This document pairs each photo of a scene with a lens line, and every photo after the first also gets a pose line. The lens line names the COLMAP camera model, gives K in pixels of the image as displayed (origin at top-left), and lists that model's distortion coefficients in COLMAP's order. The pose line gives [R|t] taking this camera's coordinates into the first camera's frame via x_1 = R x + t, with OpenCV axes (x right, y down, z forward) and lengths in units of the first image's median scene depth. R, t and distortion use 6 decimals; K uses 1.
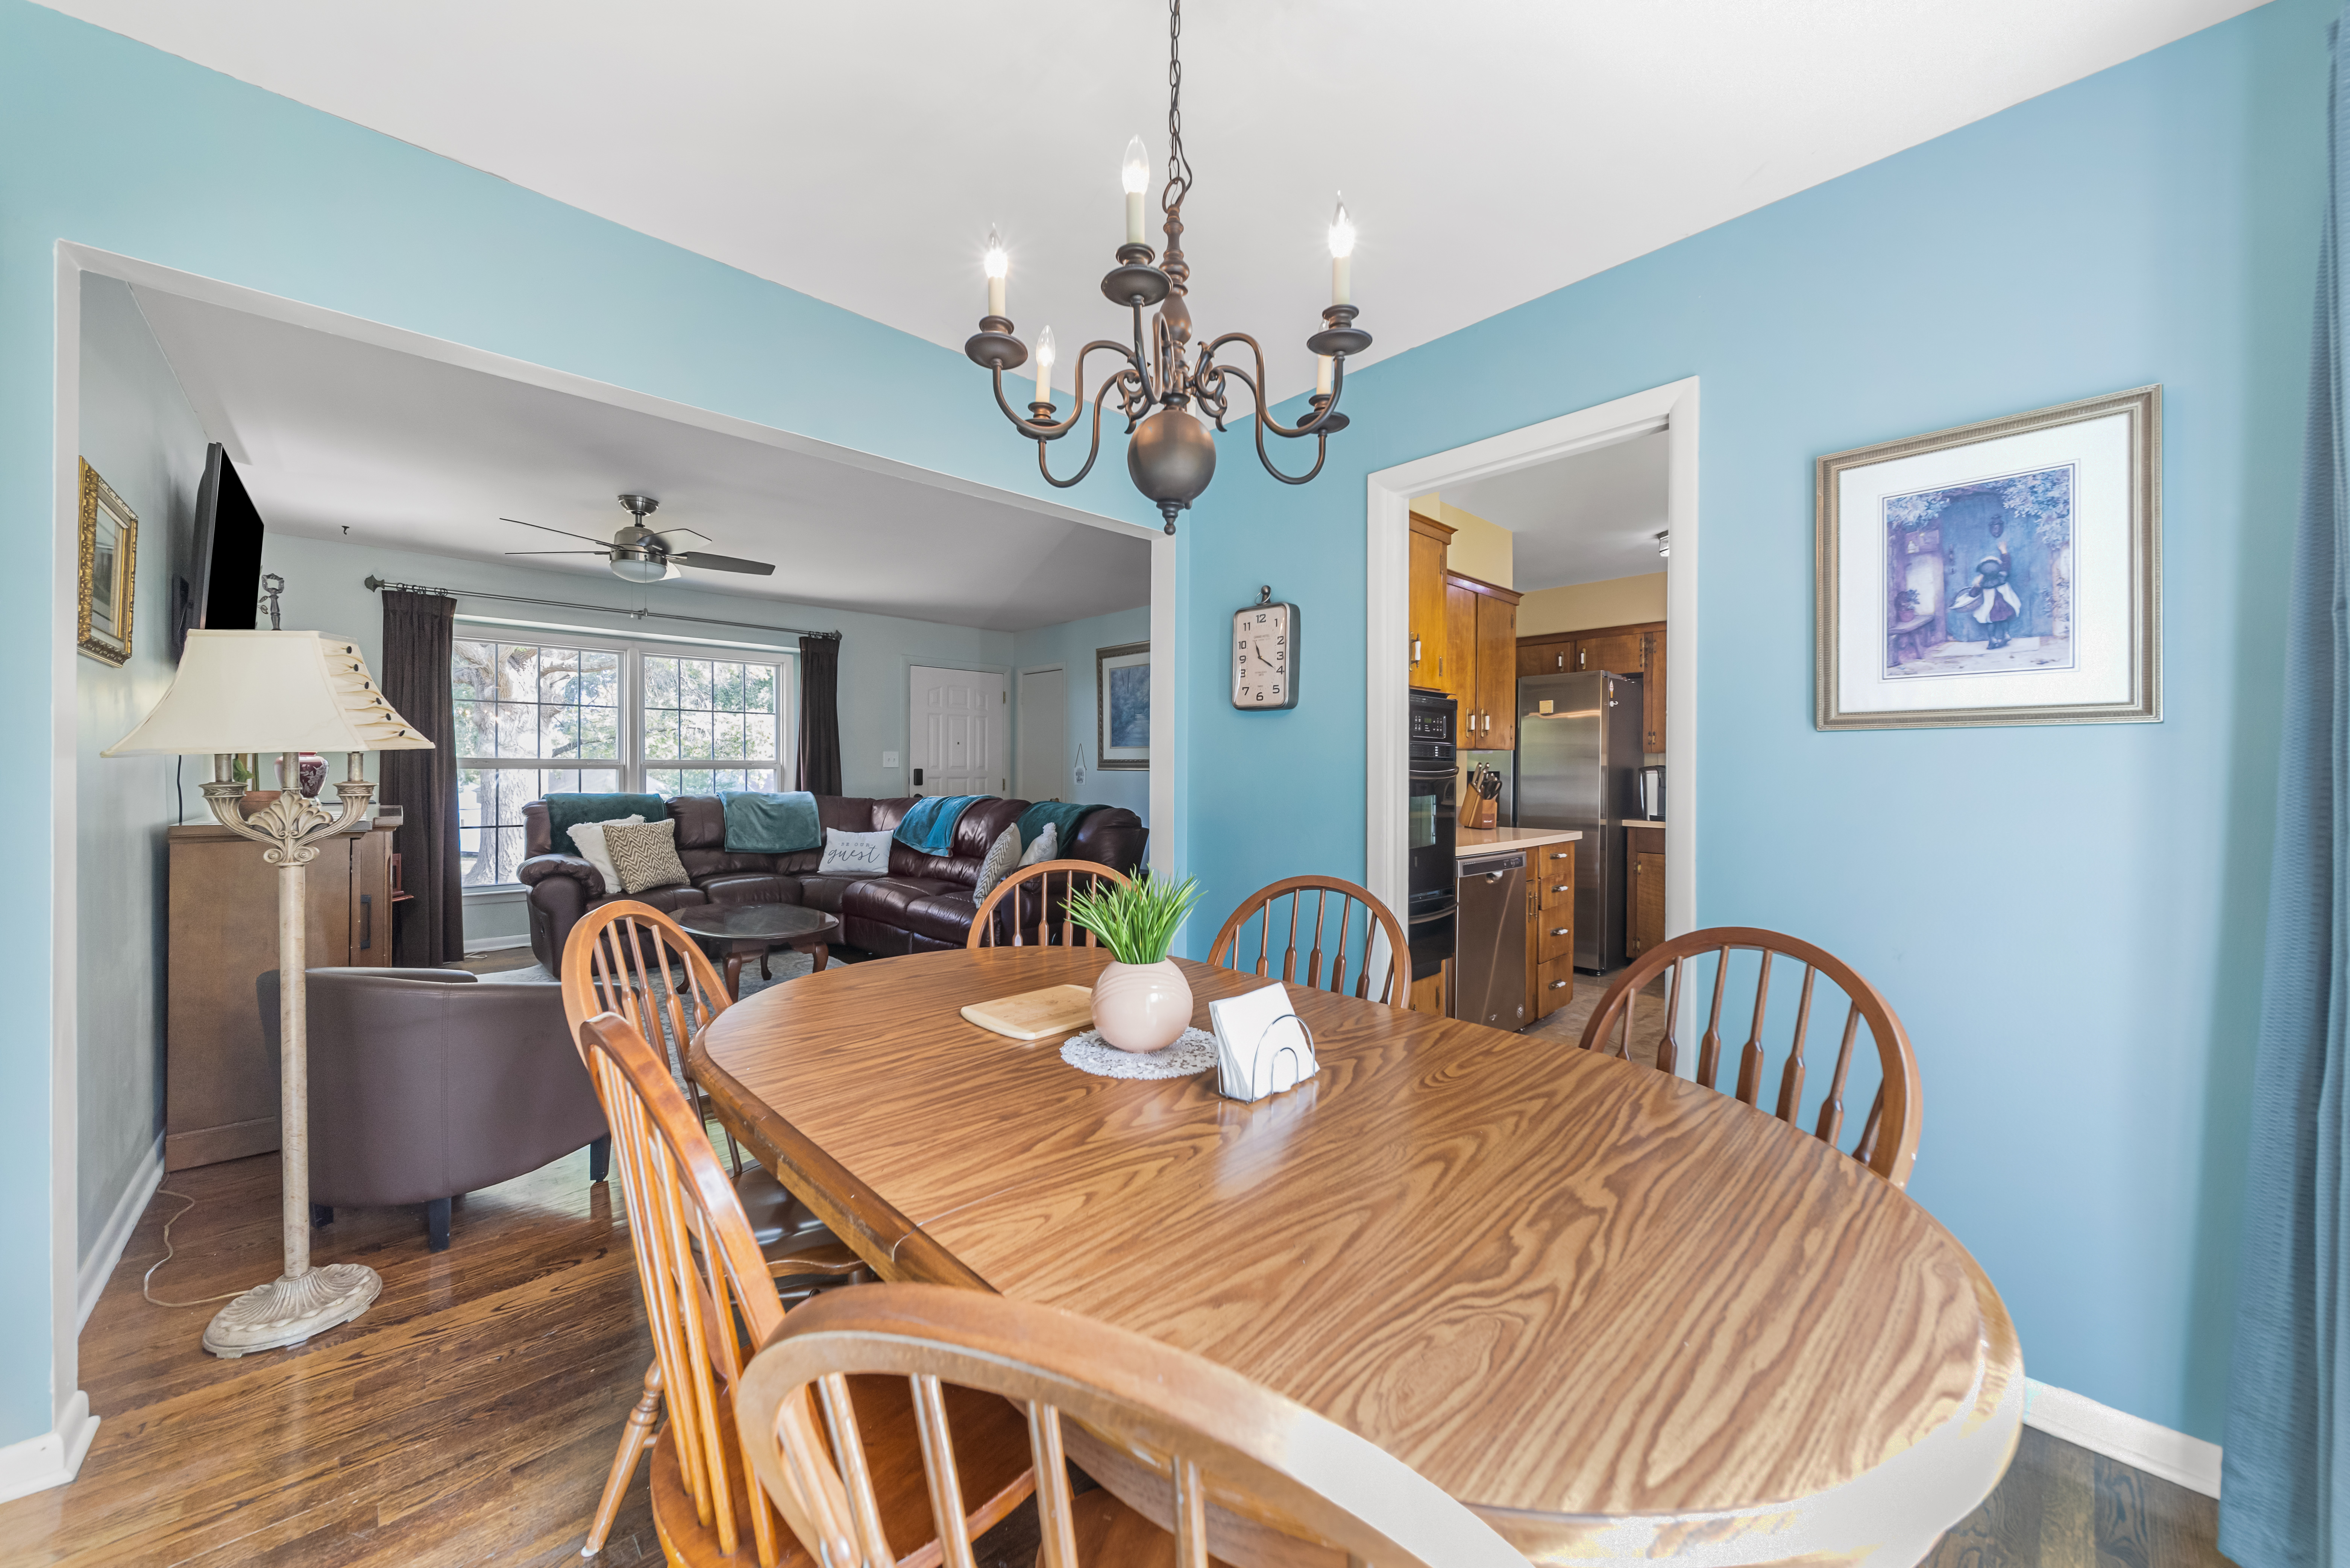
lens RADIAL K [[833.7, 0, 1166.7], [0, 833.7, 769.8], [0, 0, 1]] dist [0.000235, 0.000004]
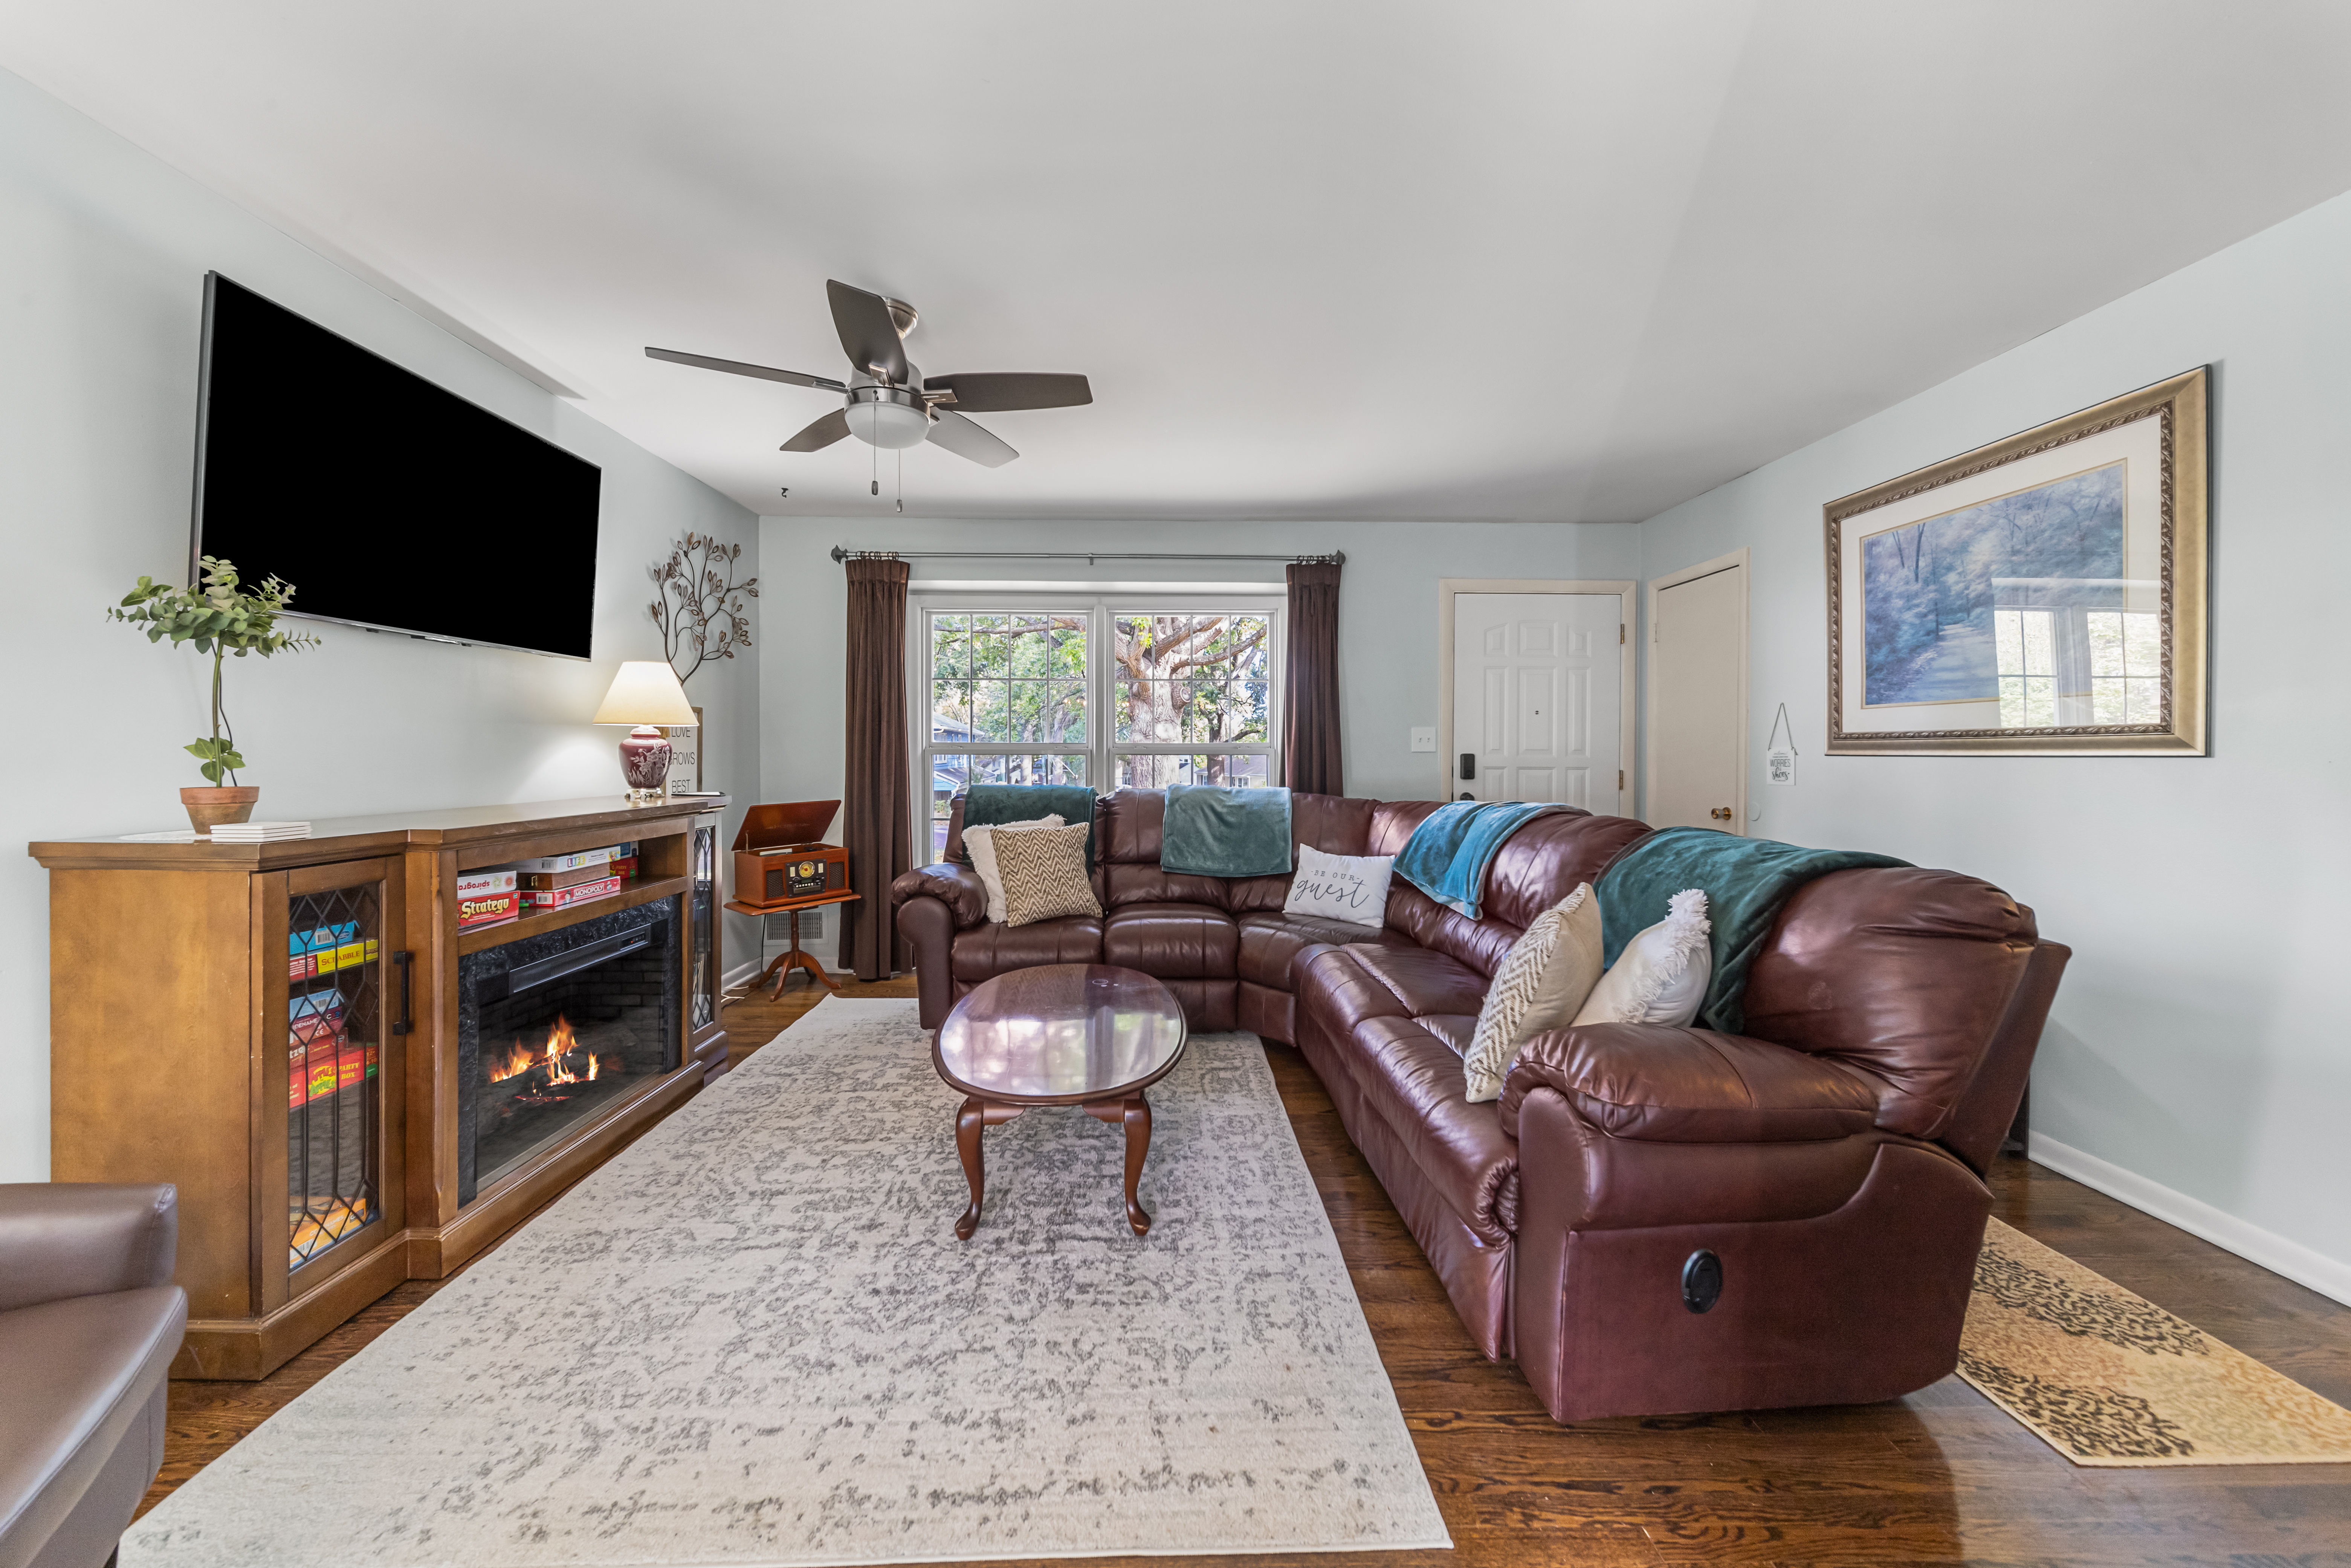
lens RADIAL K [[828.3, 0, 1166.9], [0, 828.3, 760.5], [0, 0, 1]] dist [0.001285, -0.000074]
pose [[0.741568, 0.002223, -0.670874, -0.051478], [-0.000220, 0.999995, 0.003070, 0.002510], [0.670877, -0.002129, 0.741565, 0.452335]]
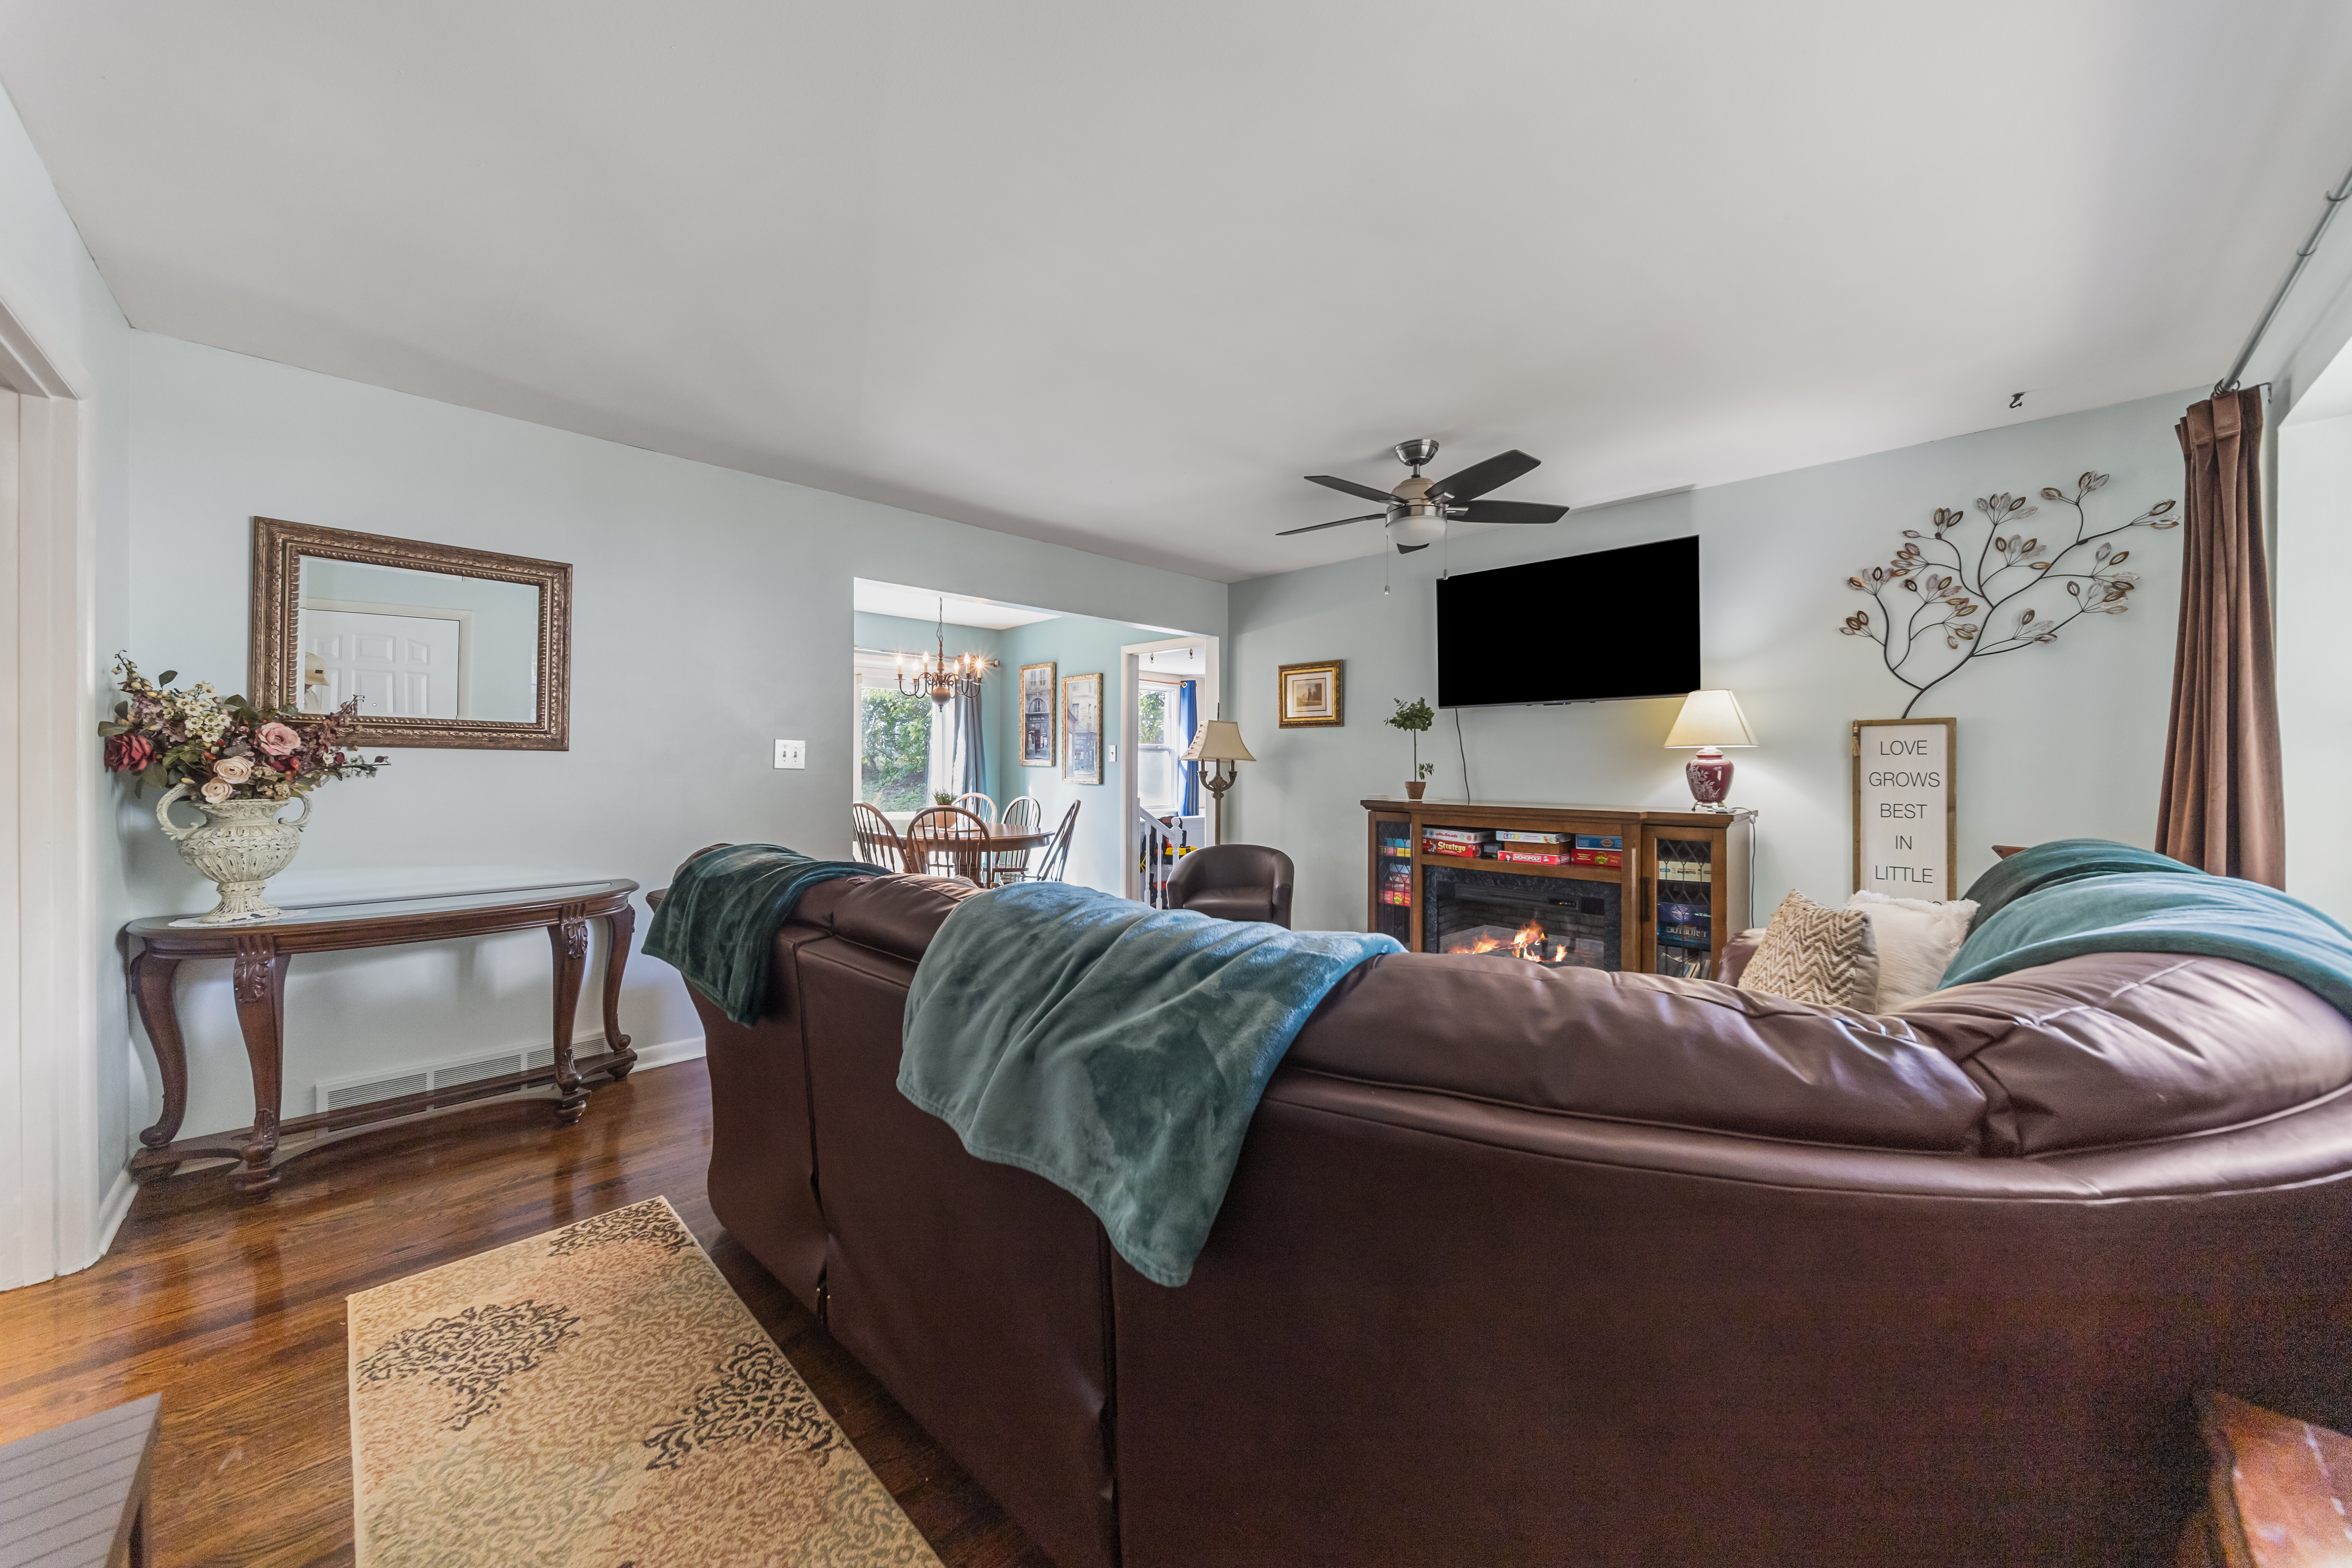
lens RADIAL K [[824.4, 0, 1171.9], [0, 824.4, 766.0], [0, 0, 1]] dist [-0.000130, -0.000024]
pose [[-0.999335, -0.010601, -0.034881, -0.243509], [-0.010777, 0.999930, 0.004864, -0.003066], [0.034827, 0.005237, -0.999380, 1.203737]]
